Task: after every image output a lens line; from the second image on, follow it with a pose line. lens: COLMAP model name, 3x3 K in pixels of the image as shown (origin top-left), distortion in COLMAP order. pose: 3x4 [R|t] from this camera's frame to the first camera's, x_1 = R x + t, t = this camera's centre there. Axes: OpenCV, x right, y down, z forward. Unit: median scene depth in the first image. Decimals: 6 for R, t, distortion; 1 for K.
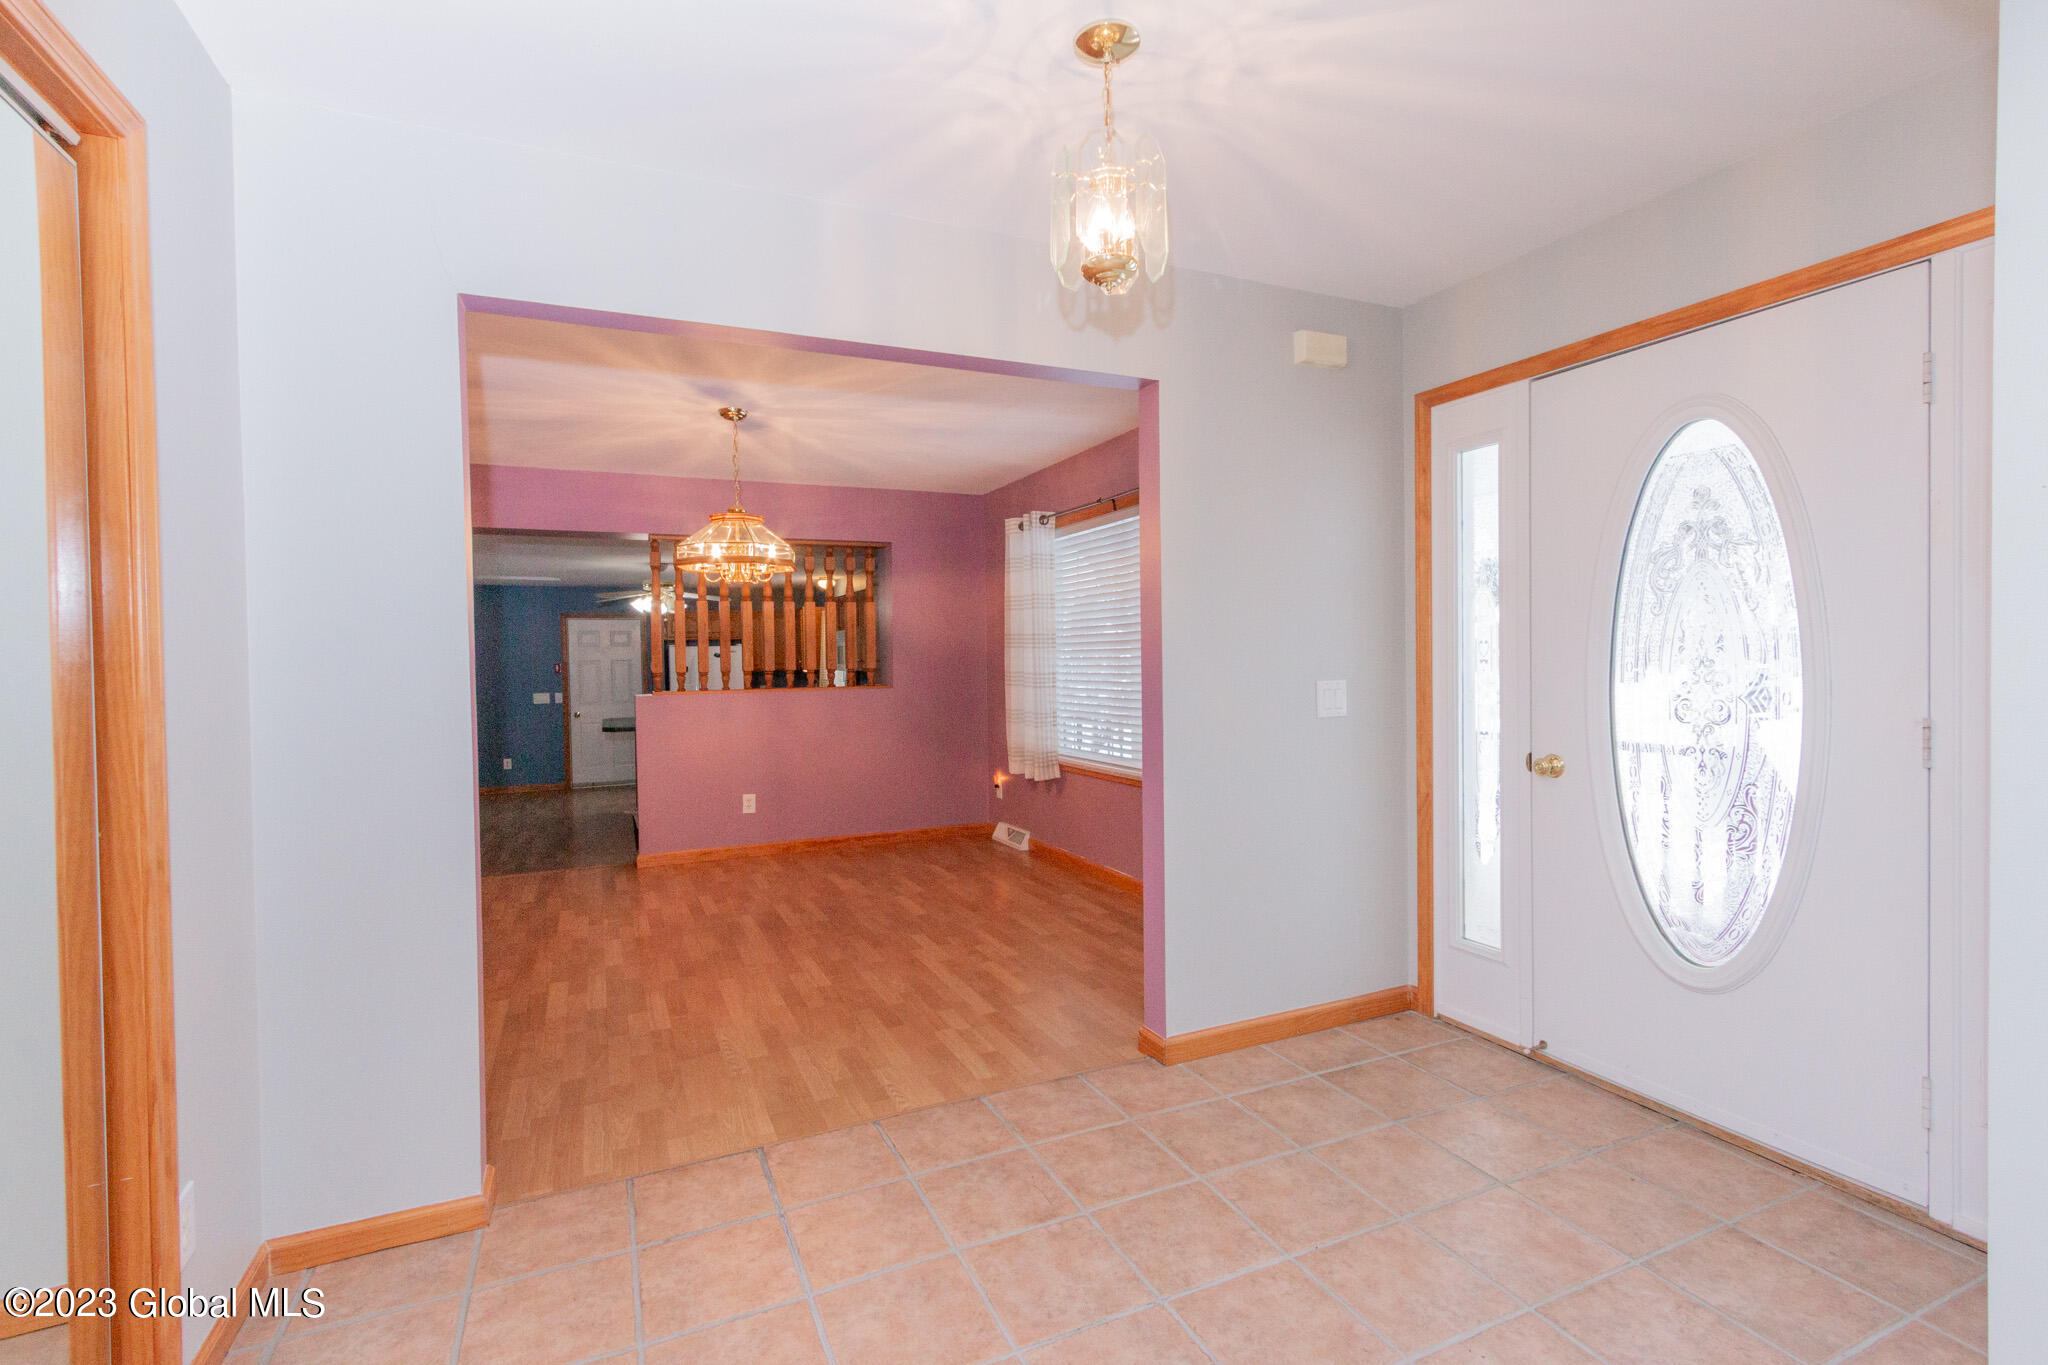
lens RADIAL K [[934.4, 0, 1007.0], [0, 934.4, 675.9], [0, 0, 1]] dist [0.001728, 0.000838]
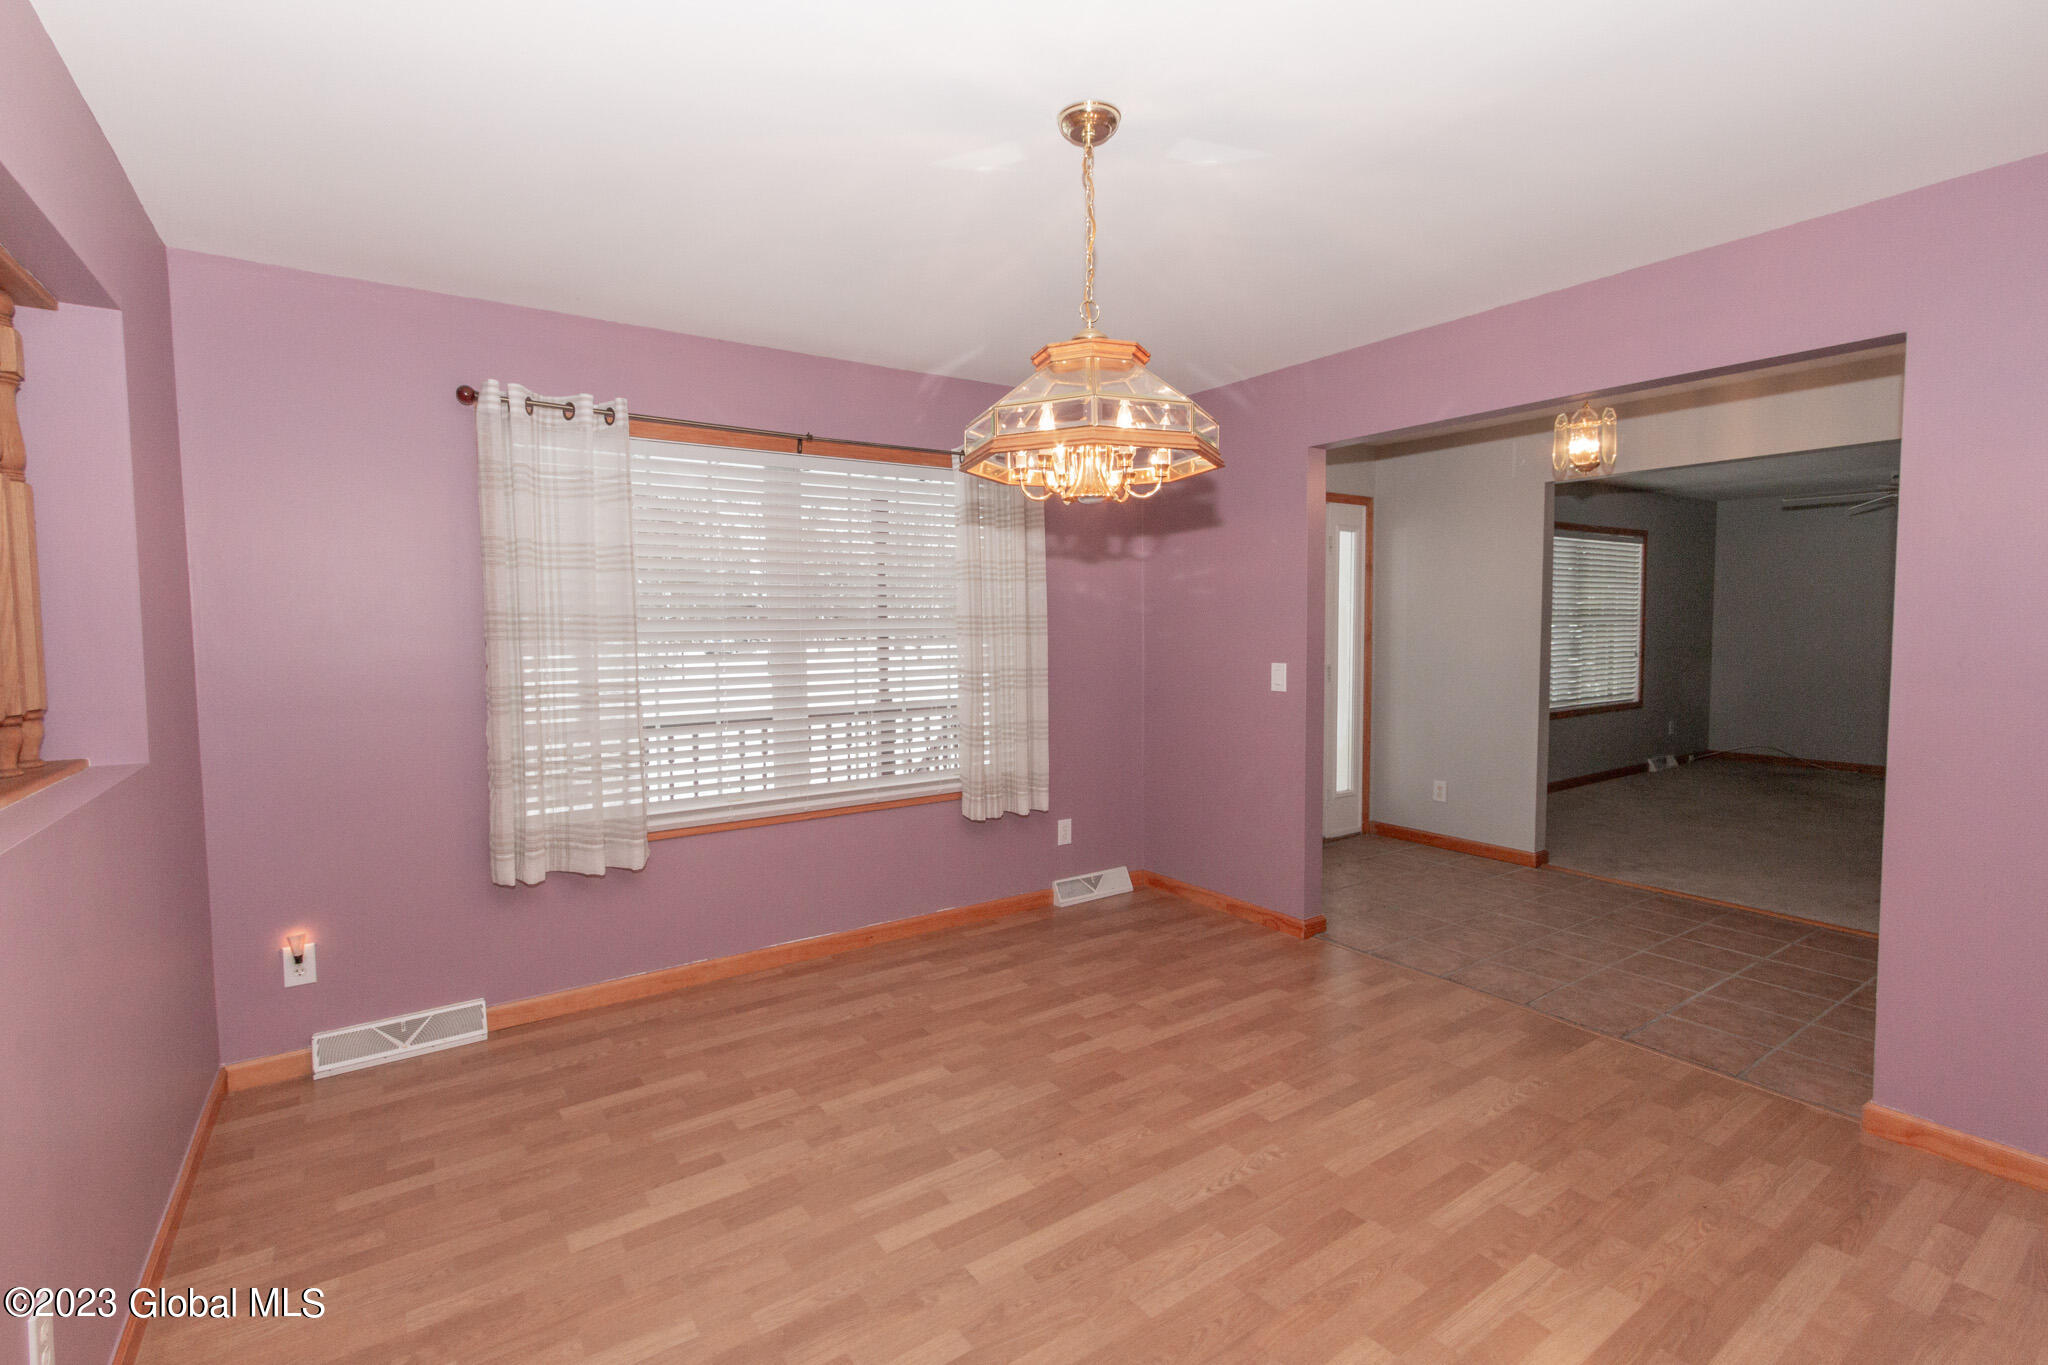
lens RADIAL K [[934.4, 0, 1007.0], [0, 934.4, 675.9], [0, 0, 1]] dist [0.001728, 0.000838]
pose [[-0.185165, -0.037107, 0.982007, -0.577787], [0.031750, 0.998539, 0.043719, -0.025800], [-0.982194, 0.039274, -0.183717, 0.882685]]
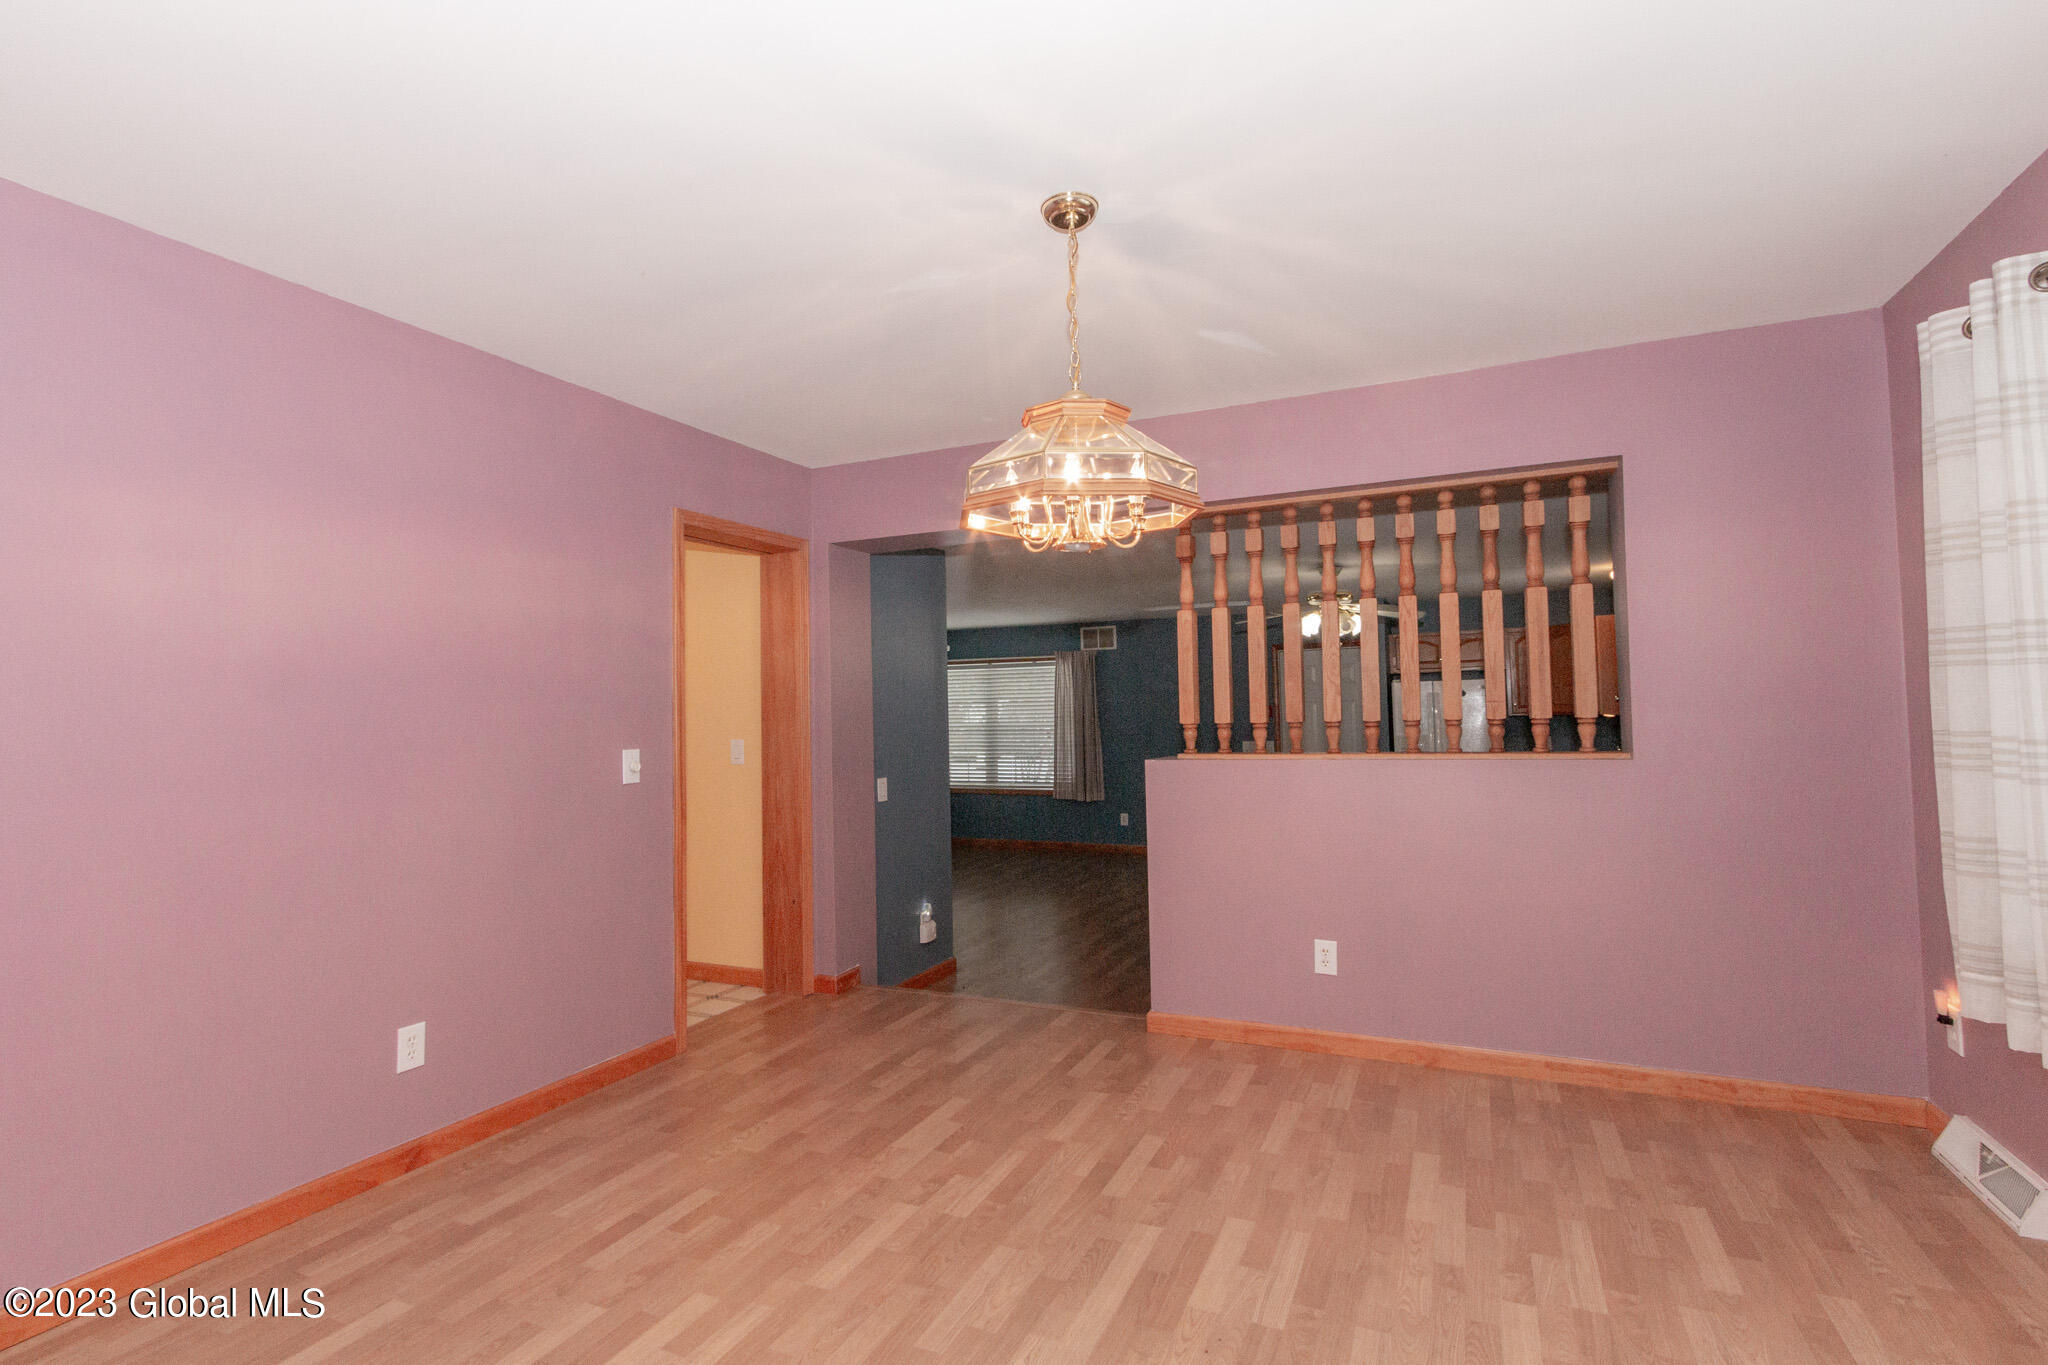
lens RADIAL K [[1036.0, 0, 1021.3], [0, 1036.0, 644.4], [0, 0, 1]] dist [0.001008, -0.009726]
pose [[0.657139, -0.047686, -0.752260, 0.077898], [-0.006219, 0.997620, -0.068672, -0.009302], [0.753744, 0.049805, 0.655278, 0.486465]]
